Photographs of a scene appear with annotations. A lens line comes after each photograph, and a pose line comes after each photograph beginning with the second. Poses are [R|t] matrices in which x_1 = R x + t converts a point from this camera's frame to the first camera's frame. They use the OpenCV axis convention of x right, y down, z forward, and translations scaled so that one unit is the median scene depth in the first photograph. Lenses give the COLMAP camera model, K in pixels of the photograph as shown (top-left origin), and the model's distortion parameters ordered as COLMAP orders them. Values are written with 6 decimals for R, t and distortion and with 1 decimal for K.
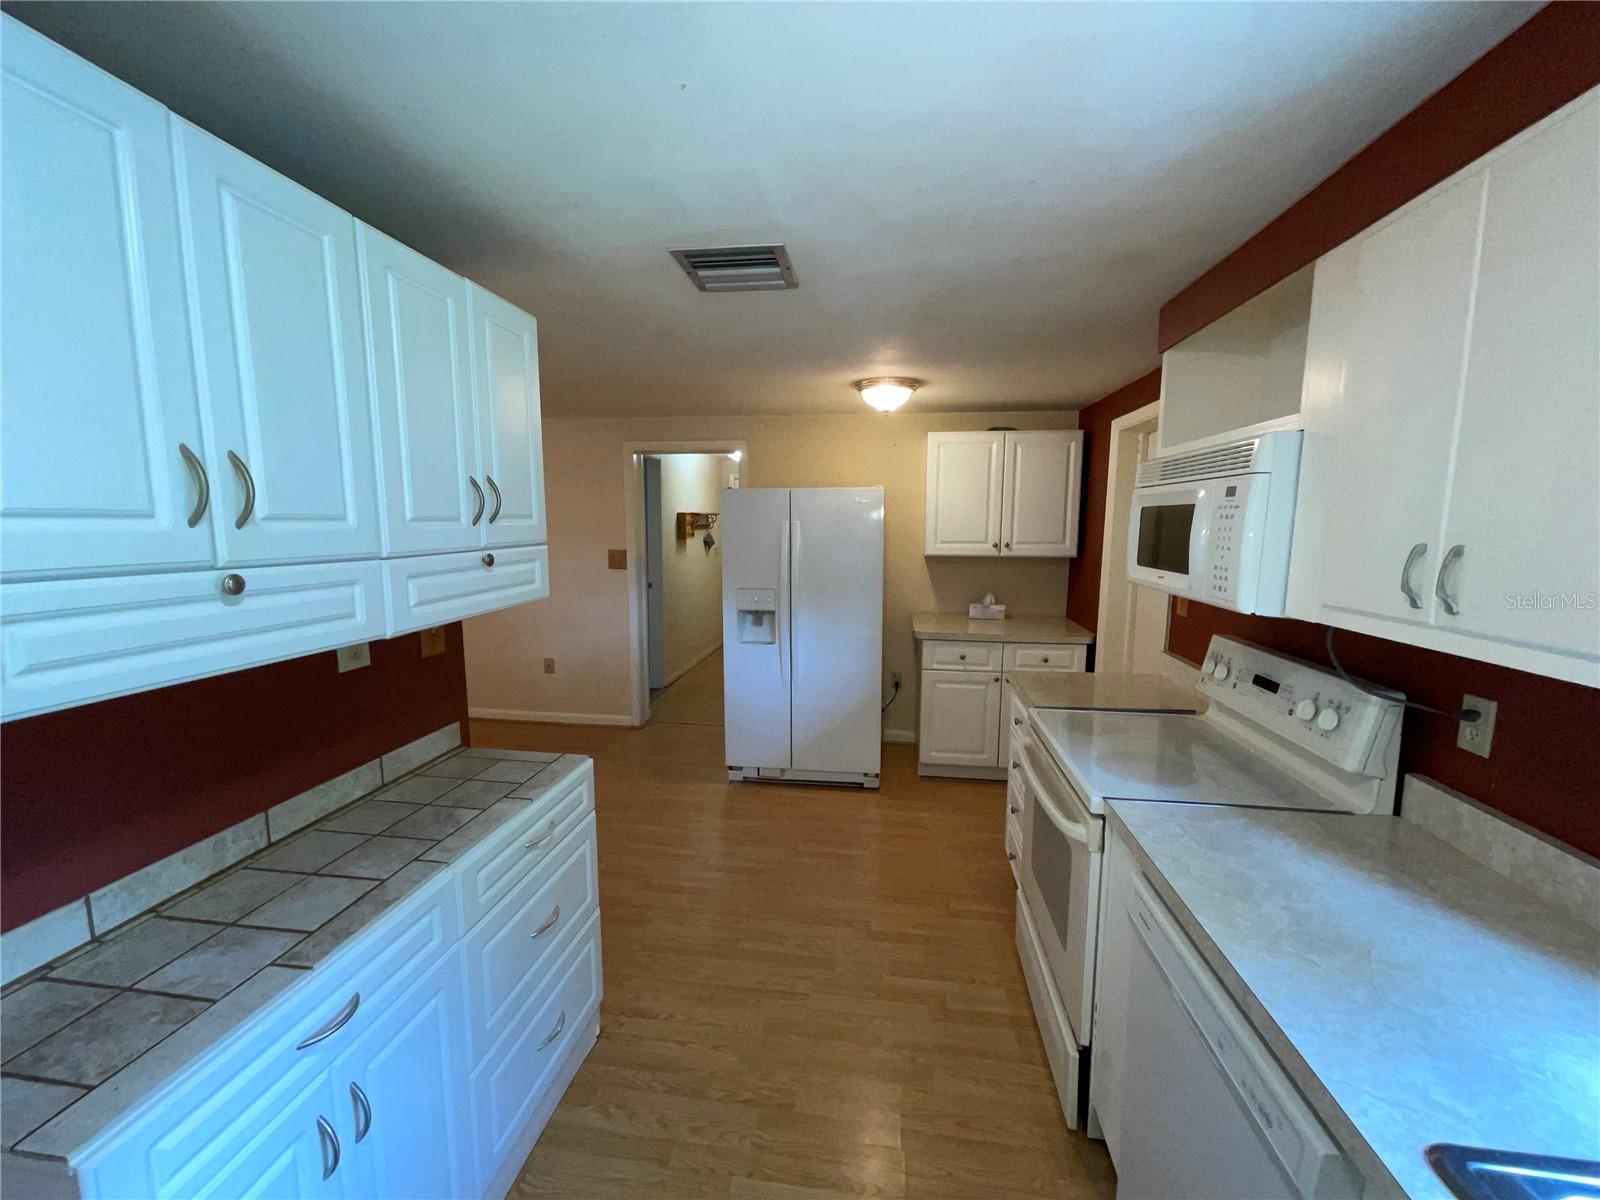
lens RADIAL K [[648.2, 0, 801.0], [0, 648.2, 602.3], [0, 0, 1]] dist [-0.000862, 0.001049]
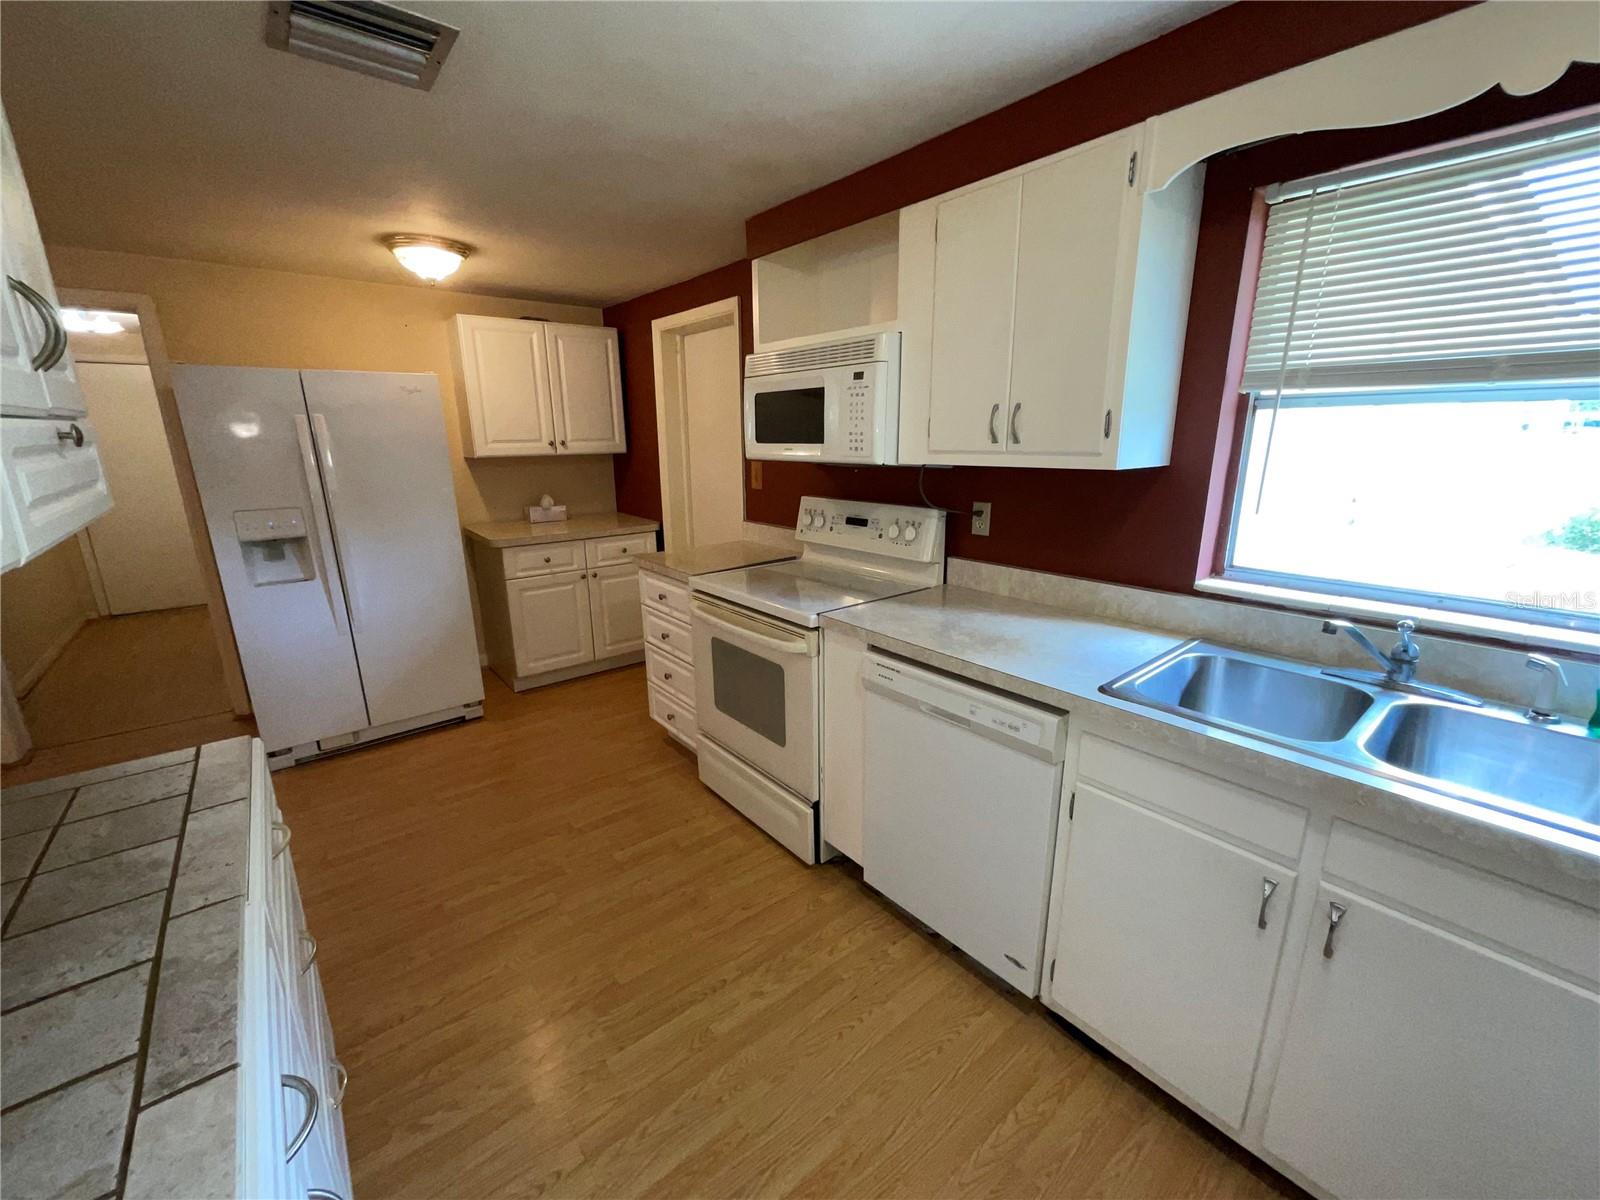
lens RADIAL K [[648.2, 0, 801.9], [0, 648.2, 602.3], [0, 0, 1]] dist [-0.000862, 0.001049]
pose [[0.677856, -0.197532, 0.708161, -0.299560], [0.106507, 0.979453, 0.171256, 0.031753], [-0.727439, -0.040663, 0.684966, 0.078104]]
